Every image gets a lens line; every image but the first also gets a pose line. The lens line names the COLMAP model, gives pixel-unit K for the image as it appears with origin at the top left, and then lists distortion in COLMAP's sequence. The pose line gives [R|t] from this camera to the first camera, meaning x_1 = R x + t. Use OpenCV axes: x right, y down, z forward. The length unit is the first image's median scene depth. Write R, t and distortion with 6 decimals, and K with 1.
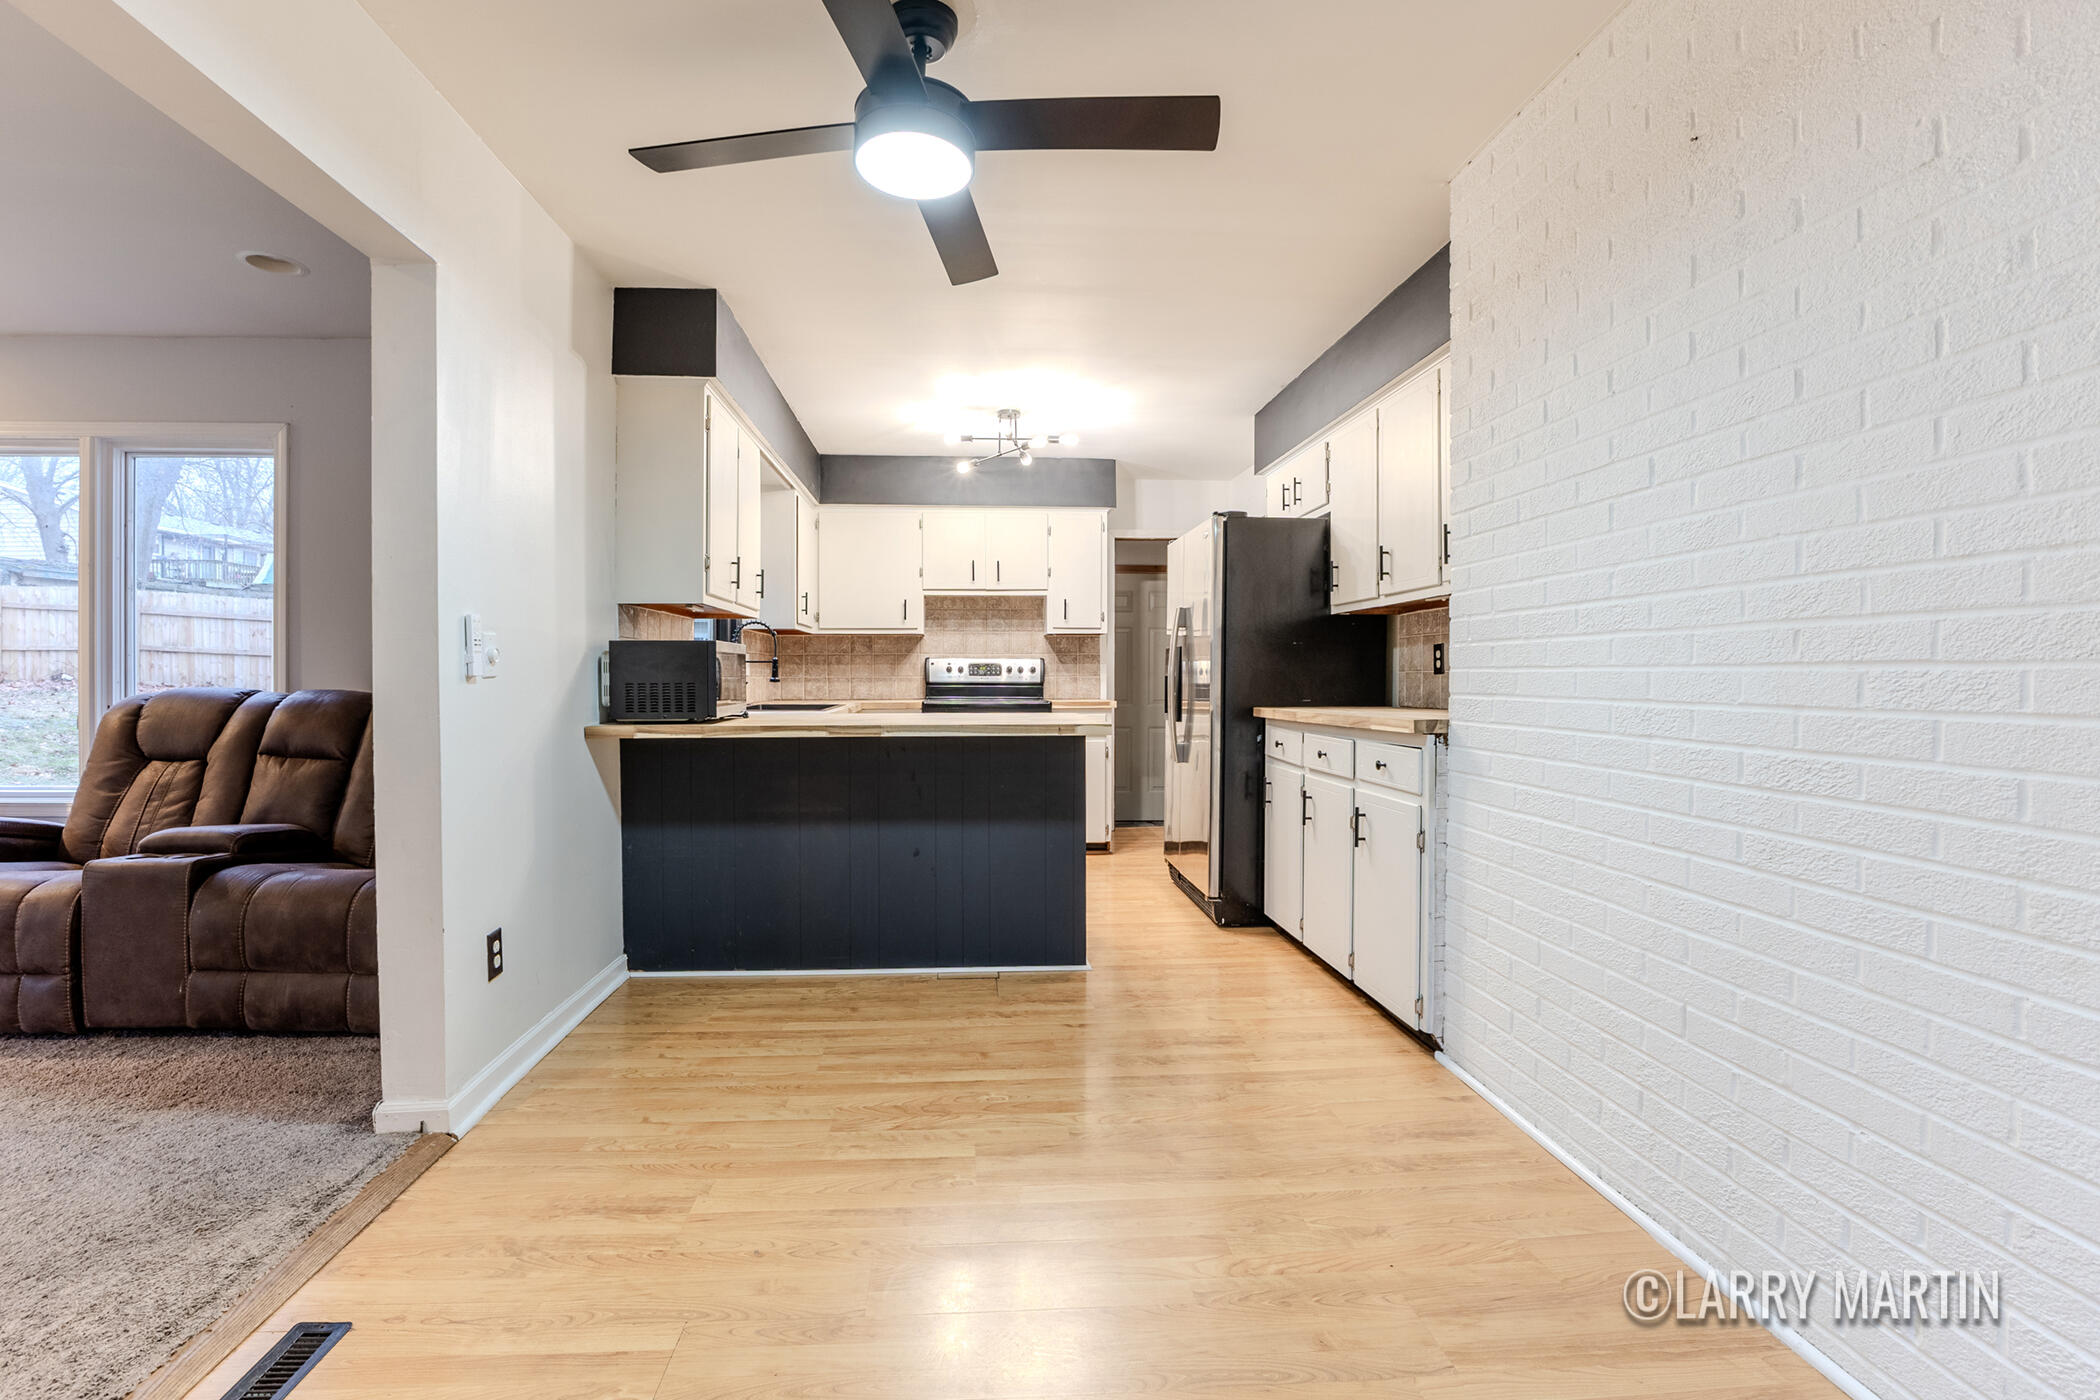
lens RADIAL K [[934.8, 0, 1038.7], [0, 934.8, 682.2], [0, 0, 1]] dist [-0.027458, 0.000667]
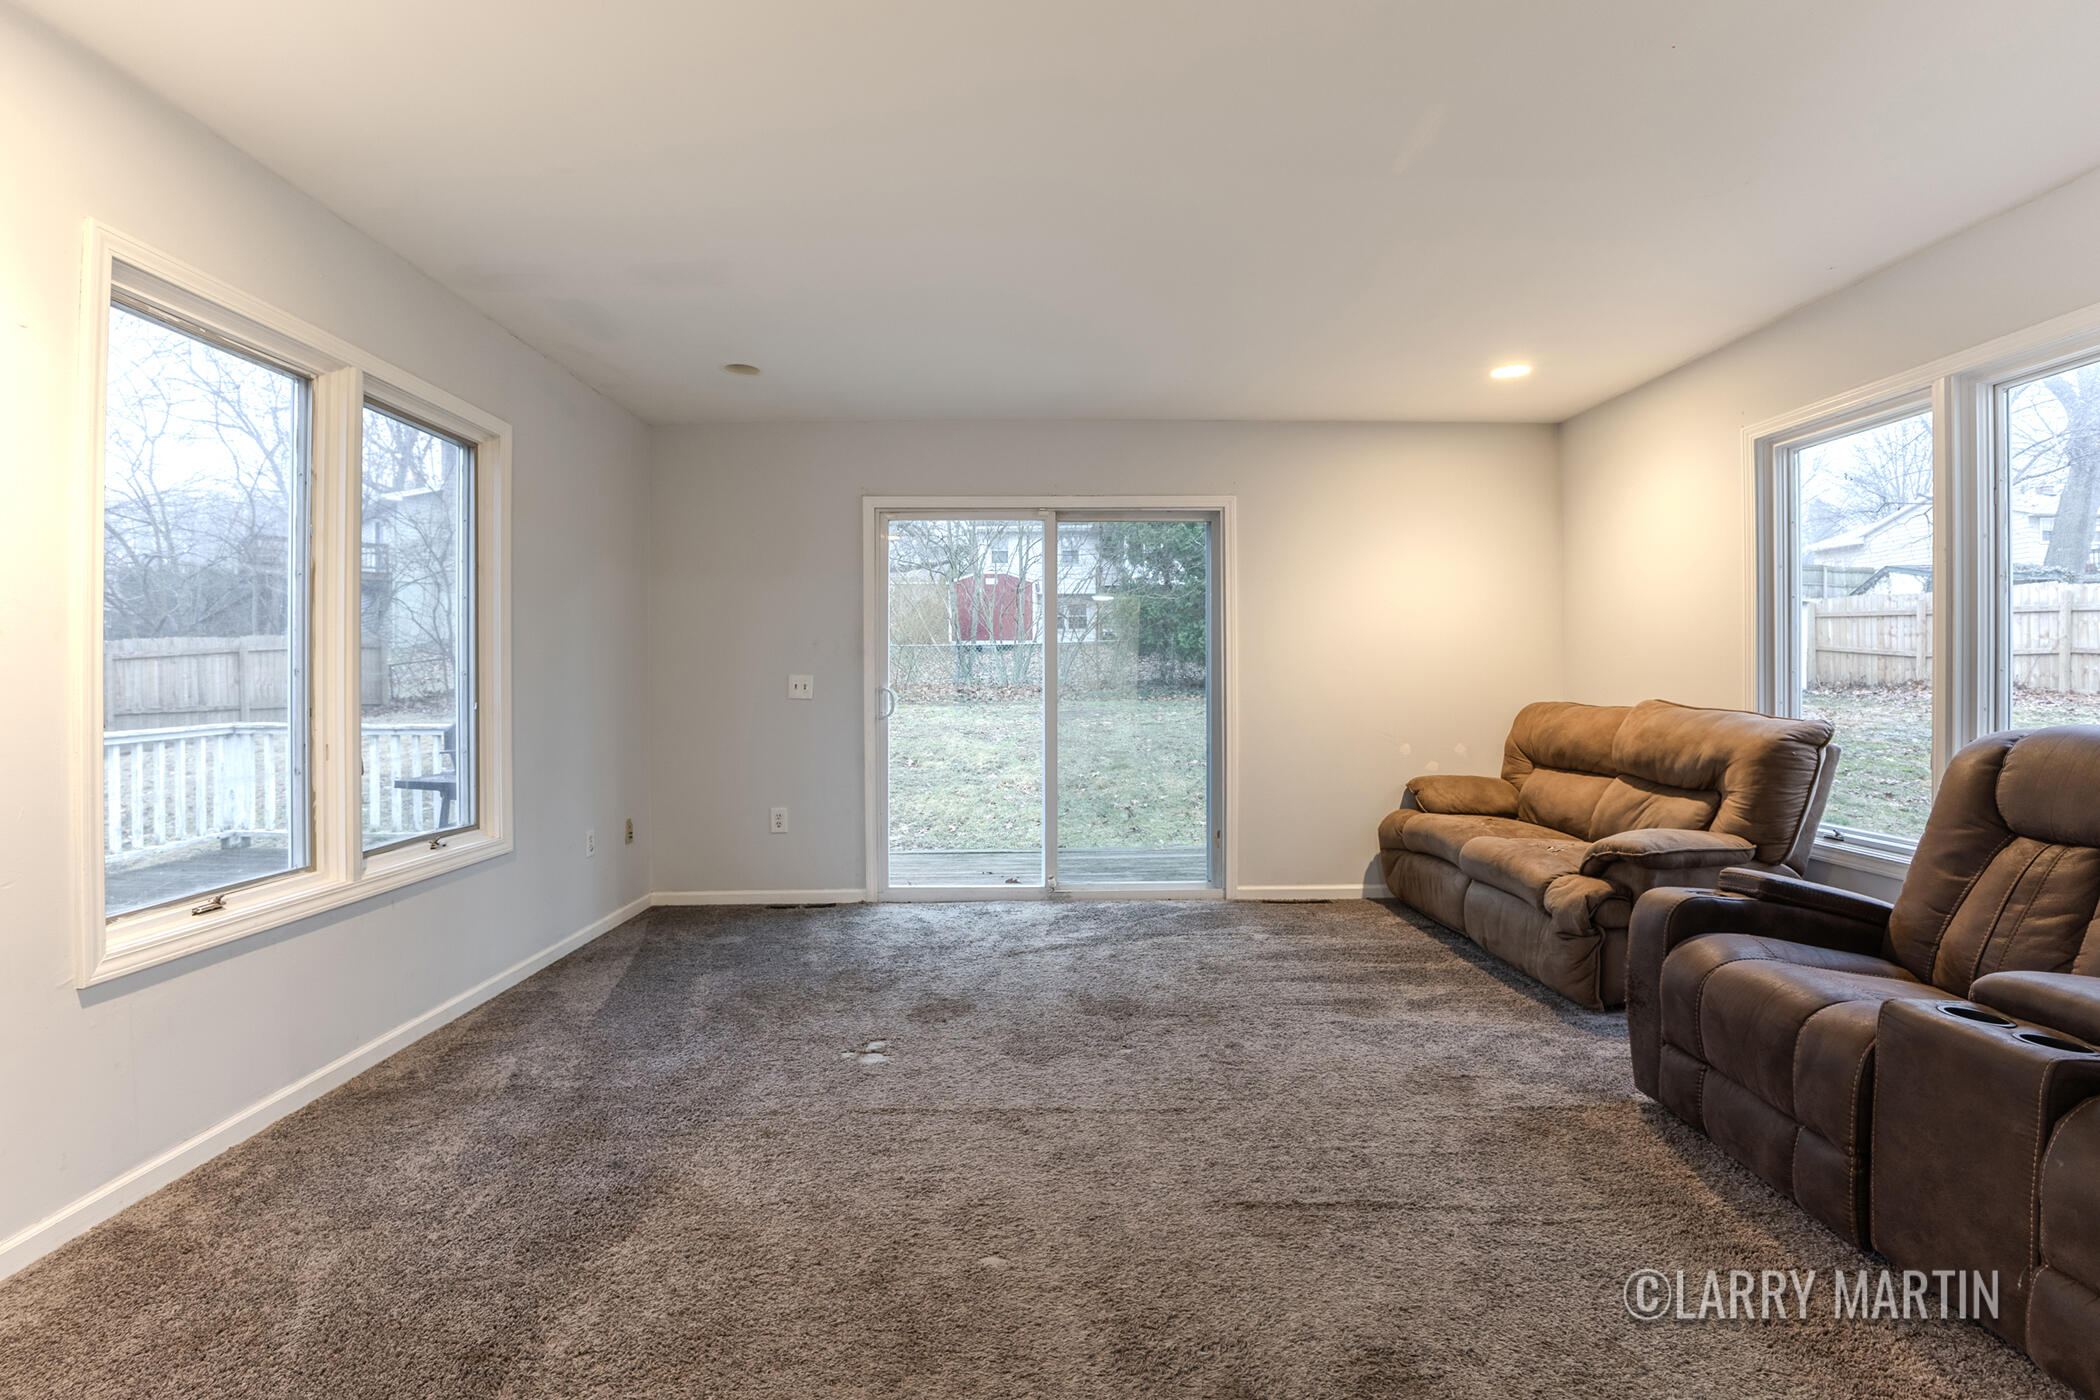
lens RADIAL K [[934.8, 0, 1038.7], [0, 934.8, 682.2], [0, 0, 1]] dist [-0.027458, 0.000667]
pose [[-0.066776, 0.001662, -0.997767, -0.294518], [-0.004675, 0.999987, 0.001979, -0.022296], [0.997757, 0.004797, -0.066767, 0.358384]]
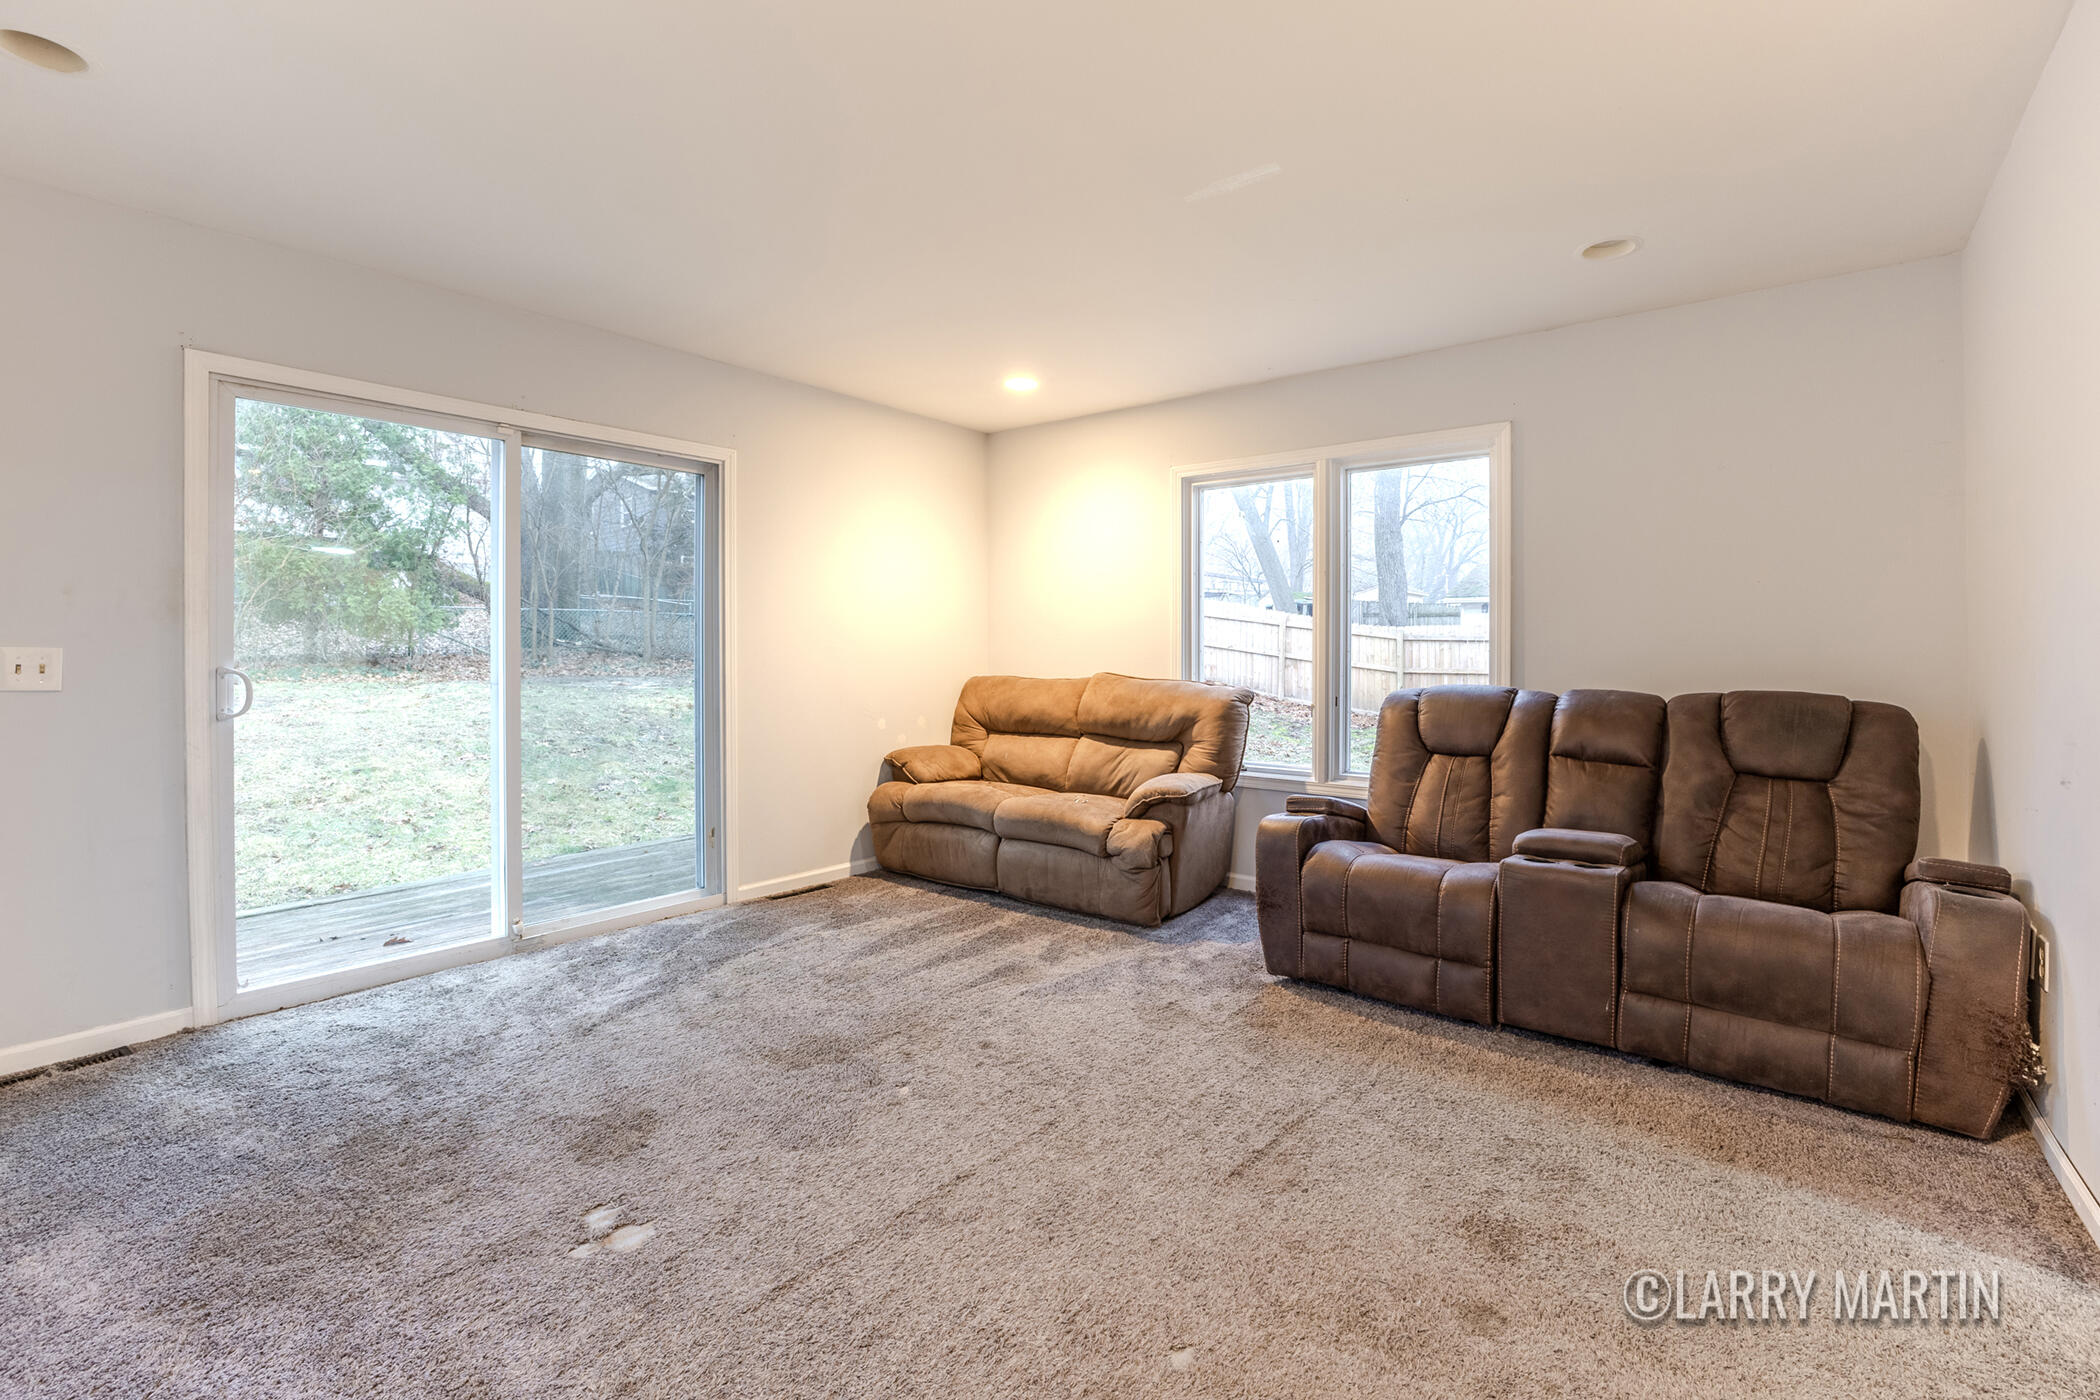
lens RADIAL K [[927.4, 0, 1039.3], [0, 927.4, 657.0], [0, 0, 1]] dist [-0.040905, 0.012684]
pose [[0.726947, 0.002160, -0.686690, -0.592818], [-0.004864, 0.999986, -0.002004, -0.023254], [0.686676, 0.004797, 0.726947, -0.095416]]
